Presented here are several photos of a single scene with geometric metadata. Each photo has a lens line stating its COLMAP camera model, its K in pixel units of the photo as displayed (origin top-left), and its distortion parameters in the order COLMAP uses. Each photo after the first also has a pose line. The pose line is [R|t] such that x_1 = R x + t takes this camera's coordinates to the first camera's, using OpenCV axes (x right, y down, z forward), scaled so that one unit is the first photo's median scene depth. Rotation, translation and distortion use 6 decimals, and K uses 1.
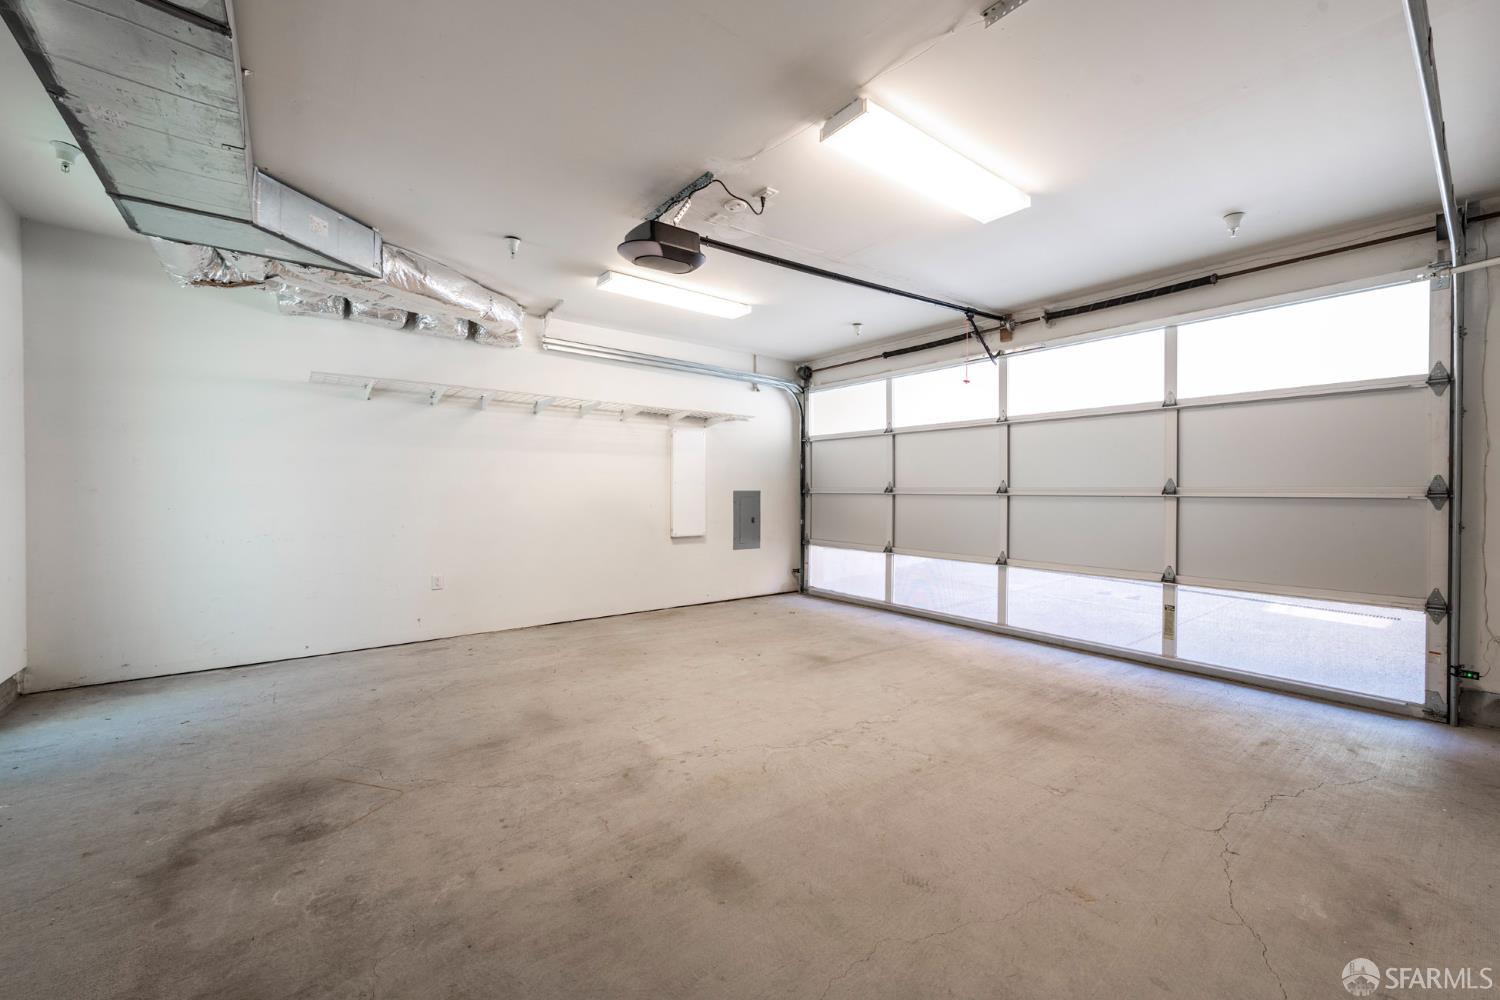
lens RADIAL K [[588.5, 0, 757.4], [0, 588.5, 488.4], [0, 0, 1]] dist [0.009788, -0.002255]
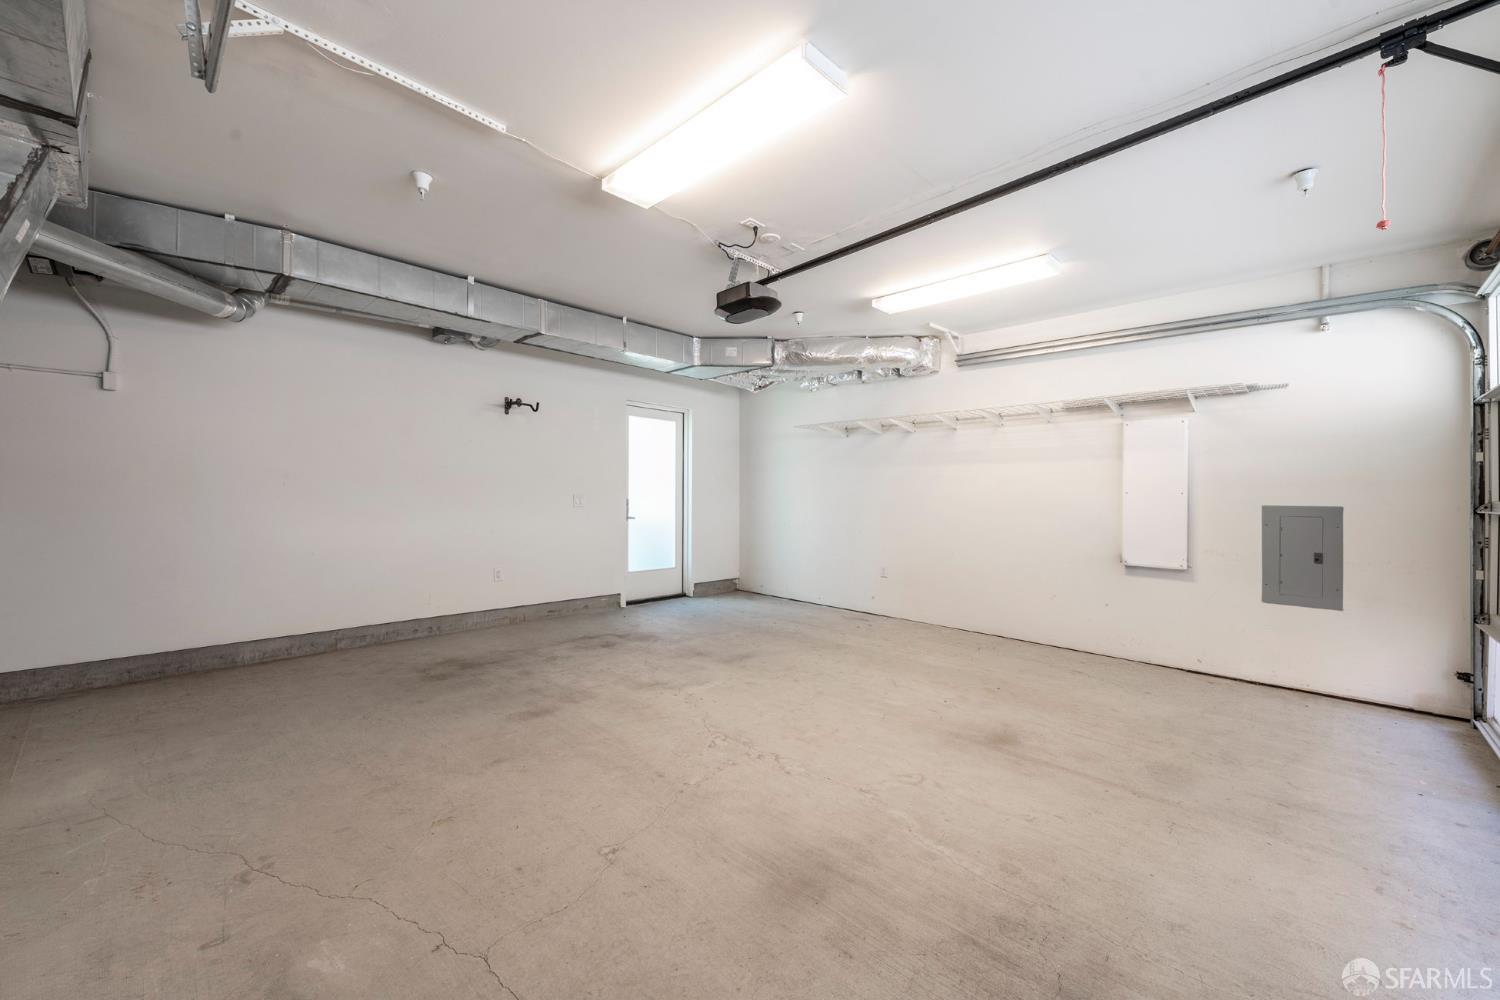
lens RADIAL K [[588.5, 0, 758.3], [0, 588.5, 500.5], [0, 0, 1]] dist [0.009788, -0.002255]
pose [[0.145439, 0.005976, -0.989349, 1.048401], [-0.013415, 0.999902, 0.004067, 0.005412], [0.989276, 0.012681, 0.145505, 0.829471]]
